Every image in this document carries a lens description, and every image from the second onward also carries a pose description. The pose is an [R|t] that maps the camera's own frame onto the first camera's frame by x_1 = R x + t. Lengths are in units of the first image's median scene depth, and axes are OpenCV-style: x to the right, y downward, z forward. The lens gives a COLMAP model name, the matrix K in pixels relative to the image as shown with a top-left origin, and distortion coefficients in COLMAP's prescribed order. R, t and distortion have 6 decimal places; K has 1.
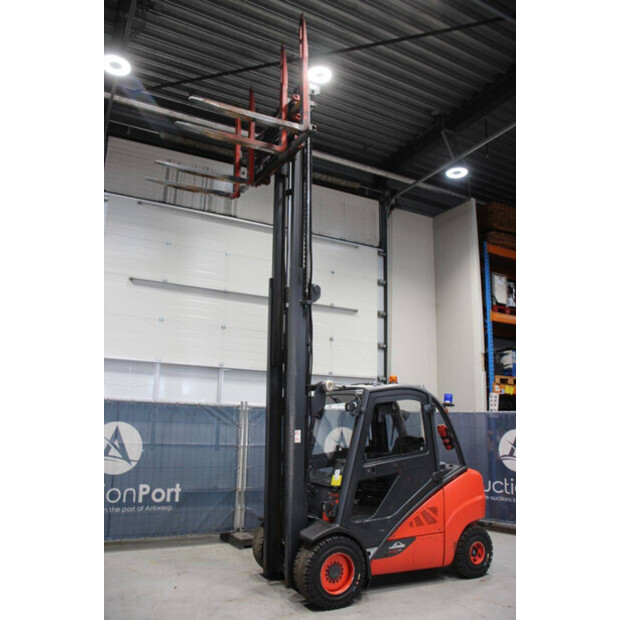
lens RADIAL K [[494.3, 0, 322.0], [0, 494.3, 309.9], [0, 0, 1]] dist [-0.165600, 0.152031]
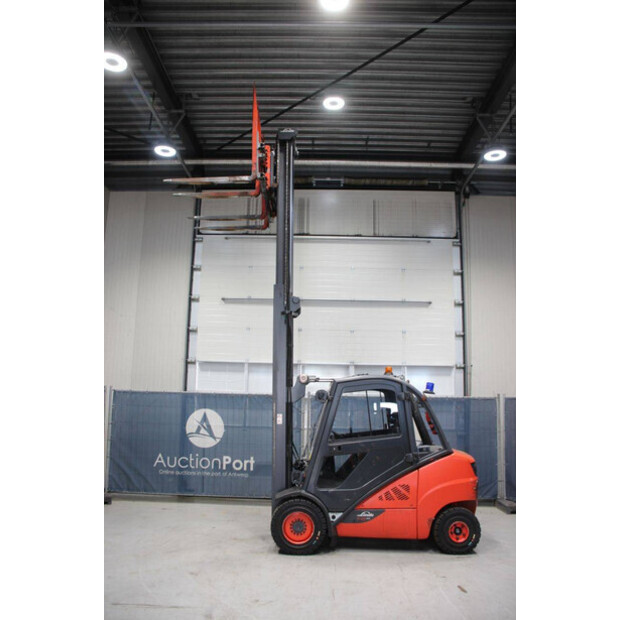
lens RADIAL K [[494.3, 0, 322.0], [0, 494.3, 309.9], [0, 0, 1]] dist [-0.165600, 0.152031]
pose [[0.883864, -0.090793, -0.458847, 0.522298], [0.101807, 0.994804, -0.000735, -0.008875], [0.456530, -0.046065, 0.888515, -0.052690]]
